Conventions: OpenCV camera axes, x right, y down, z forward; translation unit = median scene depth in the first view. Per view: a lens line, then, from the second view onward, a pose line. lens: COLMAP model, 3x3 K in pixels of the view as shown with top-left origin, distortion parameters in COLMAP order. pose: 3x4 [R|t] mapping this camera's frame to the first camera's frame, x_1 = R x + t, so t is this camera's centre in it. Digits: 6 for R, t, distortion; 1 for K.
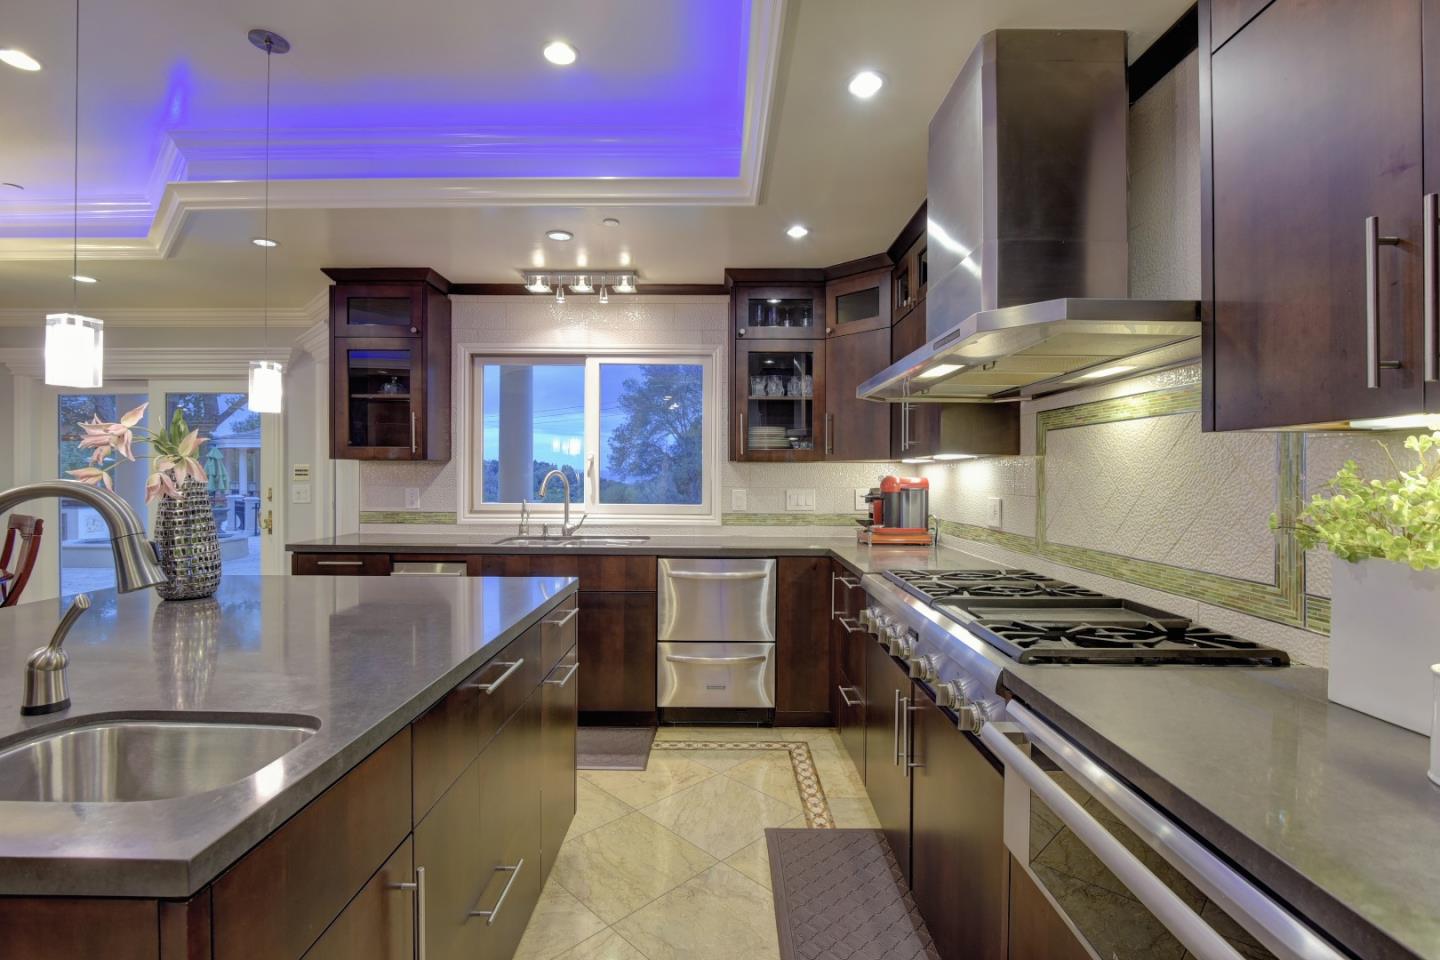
lens RADIAL K [[651.0, 0, 725.8], [0, 651.0, 478.0], [0, 0, 1]] dist [-0.017636, 0.002176]
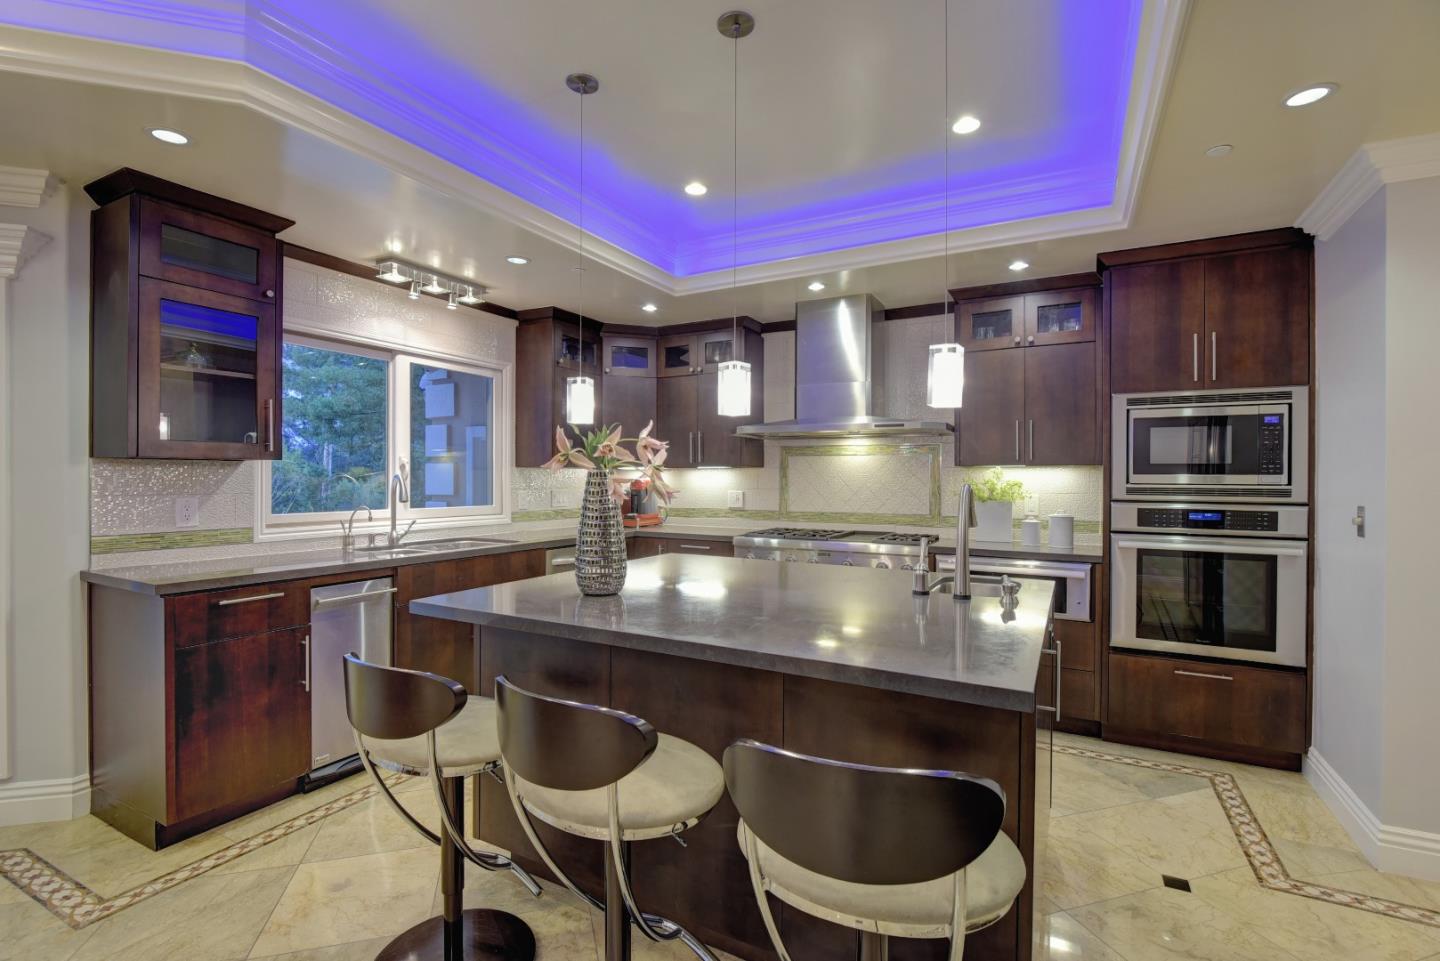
lens RADIAL K [[651.0, 0, 723.5], [0, 651.0, 478.9], [0, 0, 1]] dist [-0.017636, 0.002176]
pose [[0.478545, -0.005566, 0.878045, -0.835124], [0.003029, 0.999984, 0.004689, -0.007613], [-0.878058, 0.000416, 0.478555, 0.138764]]
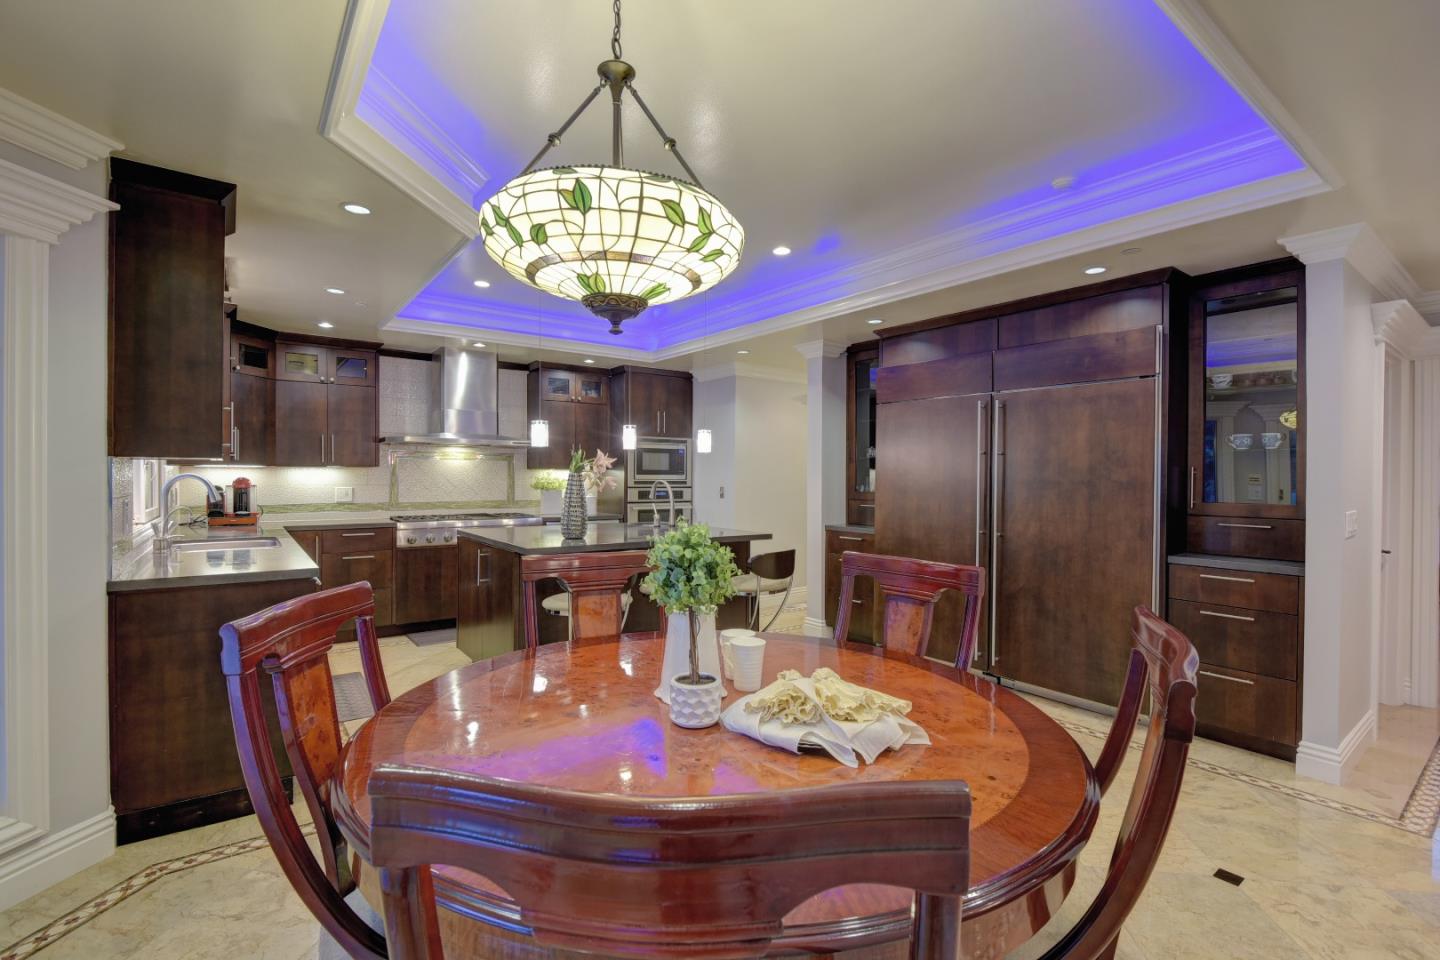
lens RADIAL K [[651.0, 0, 716.4], [0, 651.0, 479.2], [0, 0, 1]] dist [-0.017636, 0.002176]
pose [[-0.590147, -0.010804, 0.807223, -1.374870], [-0.004214, 0.999938, 0.010303, -0.014495], [-0.807285, 0.002678, -0.590156, 0.916352]]
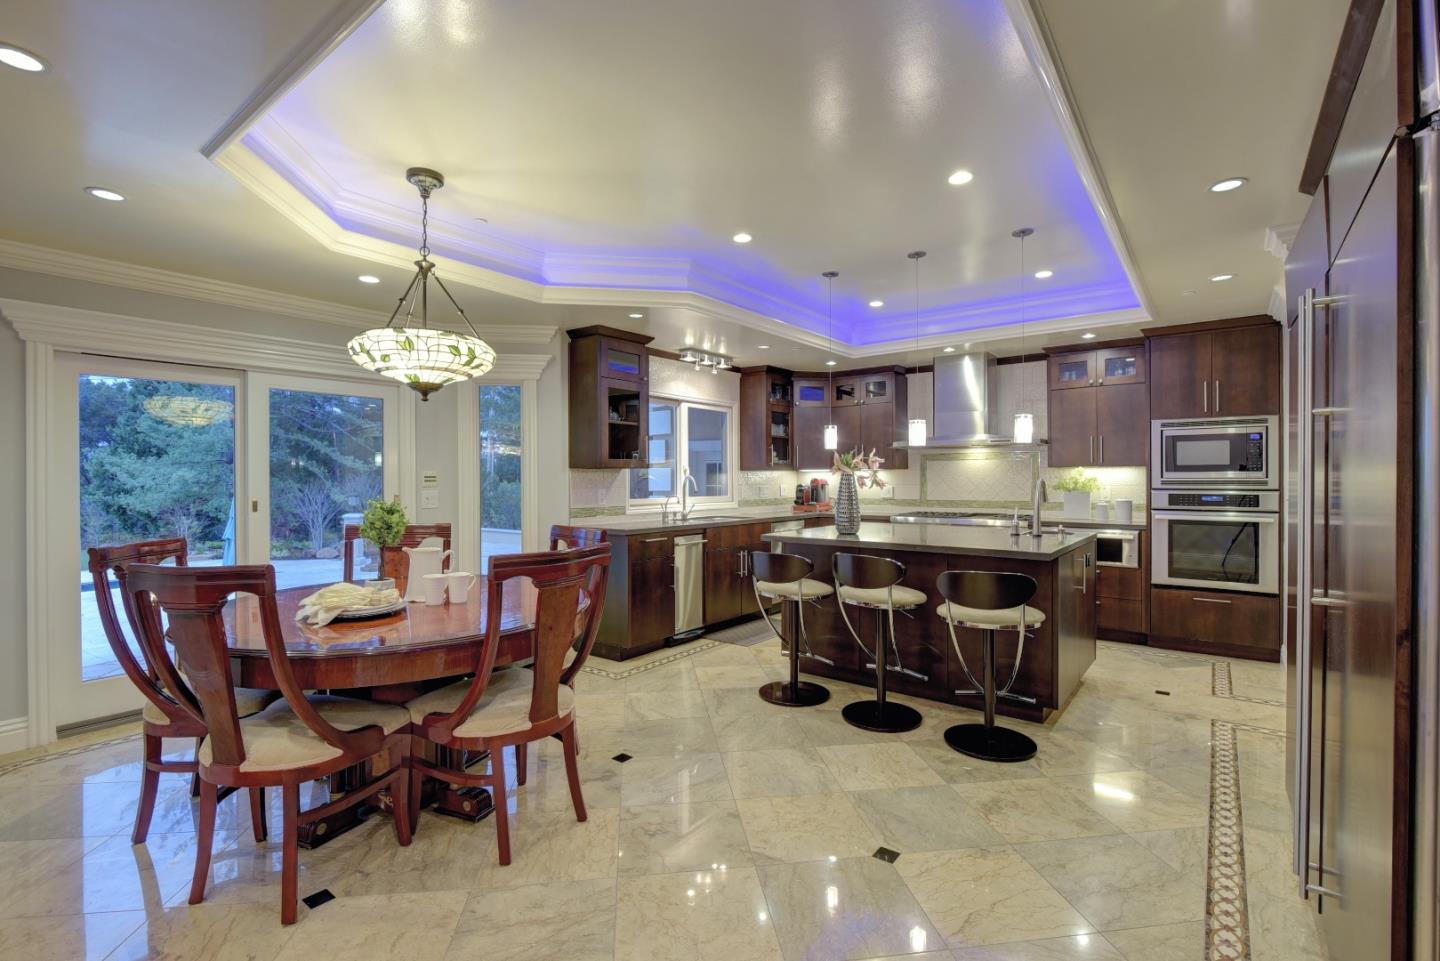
lens RADIAL K [[651.0, 0, 720.9], [0, 651.0, 478.6], [0, 0, 1]] dist [-0.017636, 0.002176]
pose [[0.618931, -0.009480, 0.785389, -1.402997], [0.011278, 0.999931, 0.003183, -0.008827], [-0.785365, 0.006888, 0.618995, -0.023915]]
